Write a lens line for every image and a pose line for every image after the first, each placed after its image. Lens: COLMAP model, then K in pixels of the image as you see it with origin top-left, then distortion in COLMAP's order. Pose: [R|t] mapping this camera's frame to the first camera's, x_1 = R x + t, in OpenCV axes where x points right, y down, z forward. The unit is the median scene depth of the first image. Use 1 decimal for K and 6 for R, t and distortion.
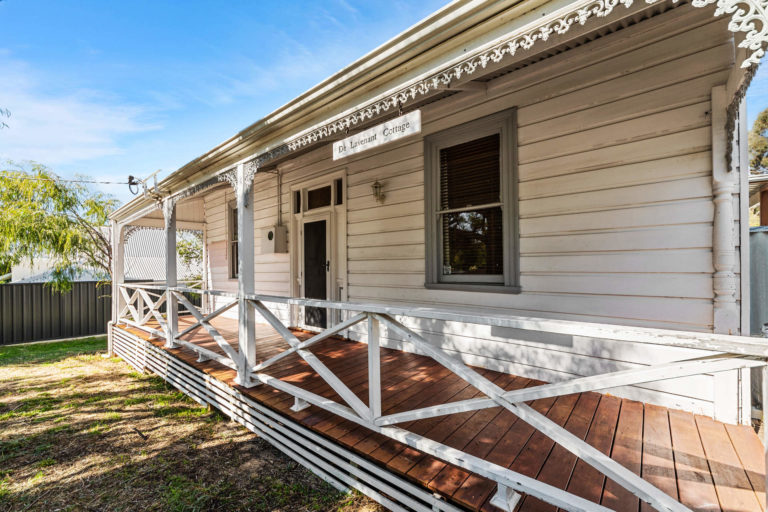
lens RADIAL K [[315.0, 0, 383.6], [0, 315.0, 264.6], [0, 0, 1]] dist [0.000295, 0.000087]
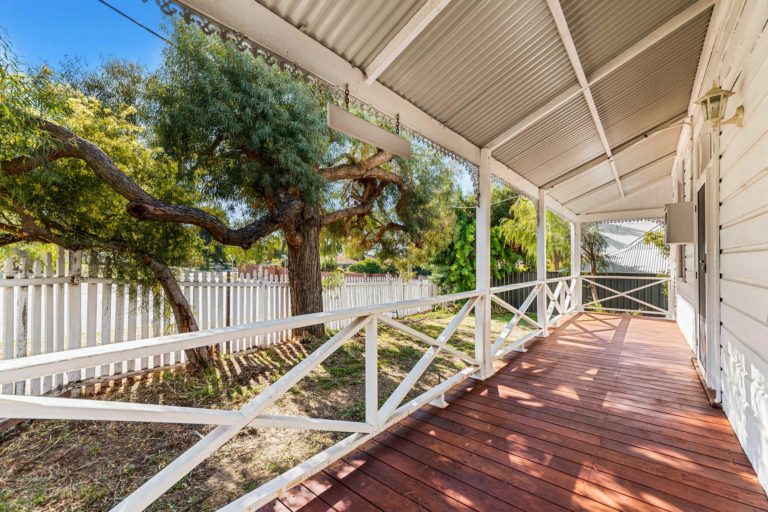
lens RADIAL K [[315.0, 0, 383.6], [0, 315.0, 264.6], [0, 0, 1]] dist [0.000295, 0.000087]
pose [[-0.000079, 0.016374, -0.999866, 0.578238], [0.005806, 0.999849, 0.016373, -0.009317], [0.999983, -0.005804, -0.000174, 0.649681]]
